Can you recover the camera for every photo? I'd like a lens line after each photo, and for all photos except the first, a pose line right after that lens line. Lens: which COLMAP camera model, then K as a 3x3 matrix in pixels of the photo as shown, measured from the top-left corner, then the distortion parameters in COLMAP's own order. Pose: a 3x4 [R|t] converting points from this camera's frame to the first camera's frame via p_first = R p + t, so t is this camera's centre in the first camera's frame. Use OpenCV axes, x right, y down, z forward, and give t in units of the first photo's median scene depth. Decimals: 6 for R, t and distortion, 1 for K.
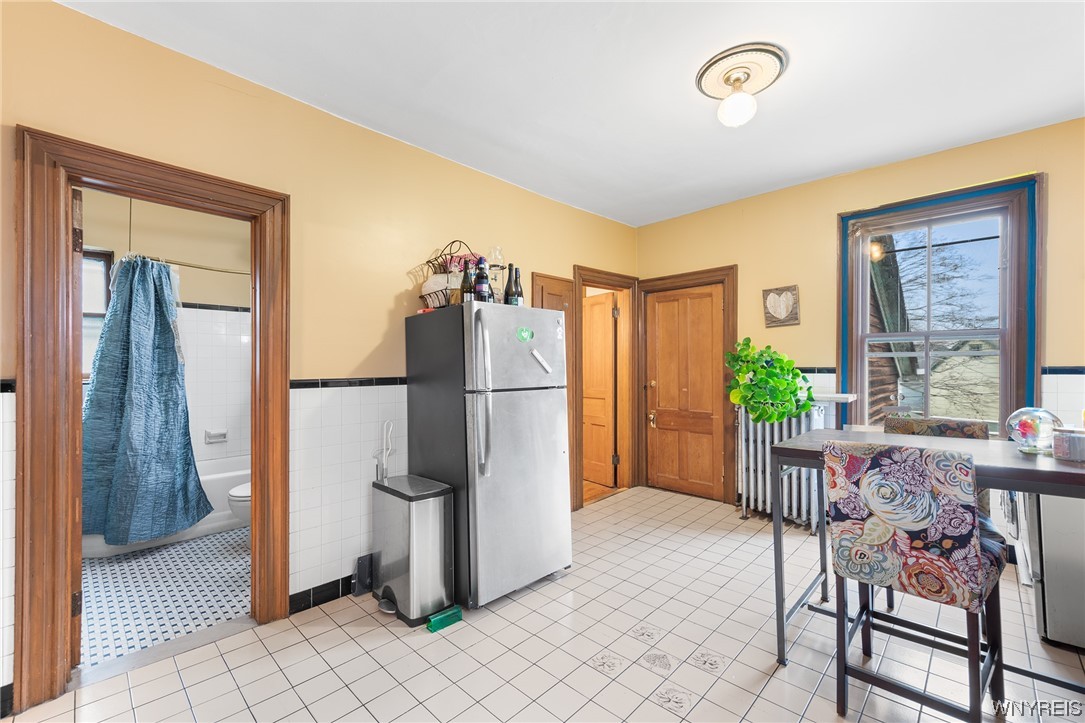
lens RADIAL K [[453.2, 0, 544.5], [0, 453.2, 369.1], [0, 0, 1]] dist [0.007508, -0.001638]
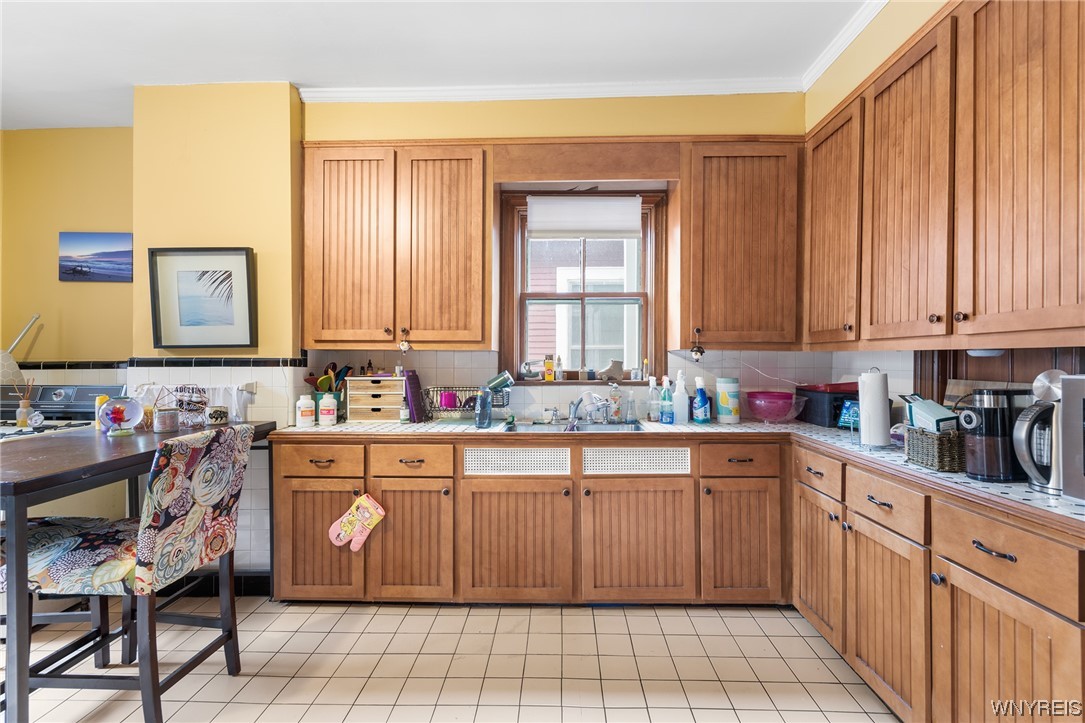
lens RADIAL K [[486.6, 0, 551.6], [0, 486.6, 363.7], [0, 0, 1]] dist [0.004235, -0.001817]
pose [[-0.683713, 0.006483, 0.729722, -0.597436], [0.003988, 0.999979, -0.005148, 0.016108], [-0.729740, -0.000610, -0.683724, 1.121018]]
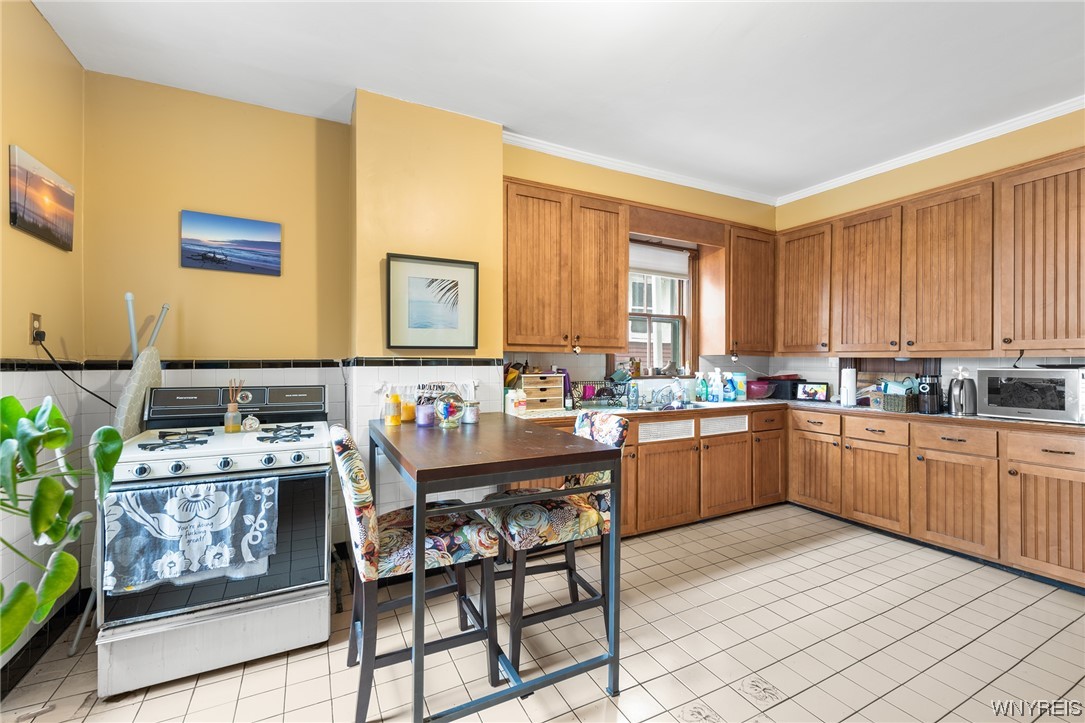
lens RADIAL K [[453.2, 0, 546.5], [0, 453.2, 363.1], [0, 0, 1]] dist [0.007508, -0.001638]
pose [[-0.950446, 0.005576, 0.310839, 0.446005], [0.004427, 0.999981, -0.004403, 0.011691], [-0.310857, -0.002809, -0.950453, 2.274236]]
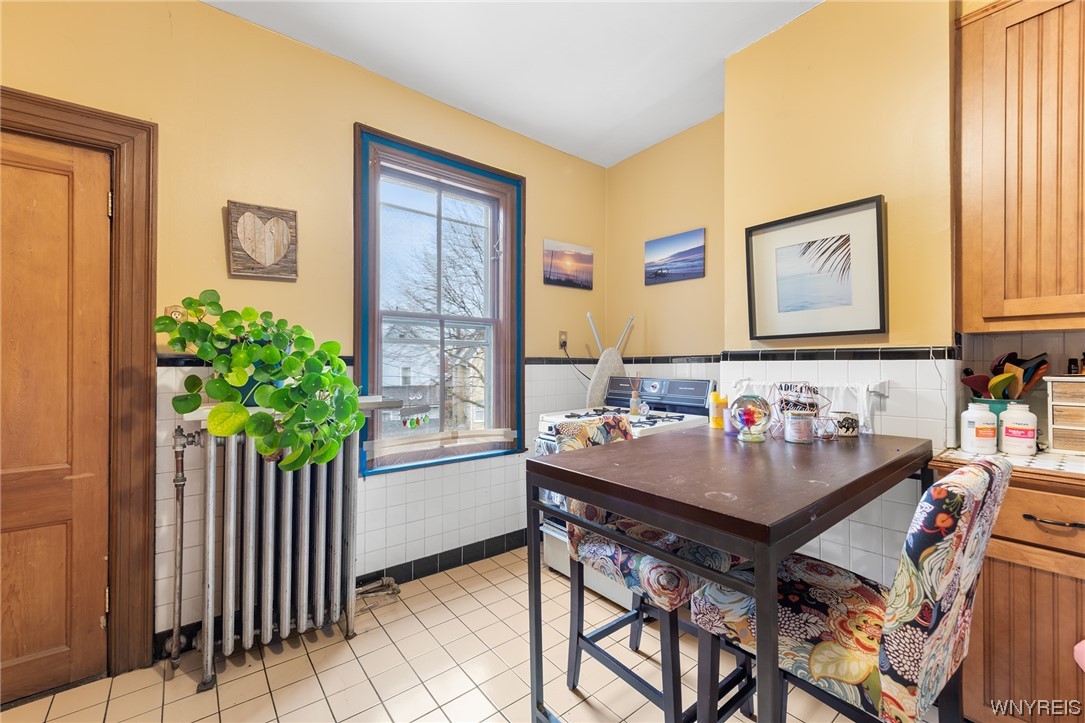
lens RADIAL K [[453.2, 0, 545.9], [0, 453.2, 360.3], [0, 0, 1]] dist [0.007508, -0.001638]
pose [[0.122669, 0.007647, 0.992418, 0.059559], [0.005025, 0.999953, -0.008326, 0.019742], [-0.992435, 0.006008, 0.122625, 1.407028]]
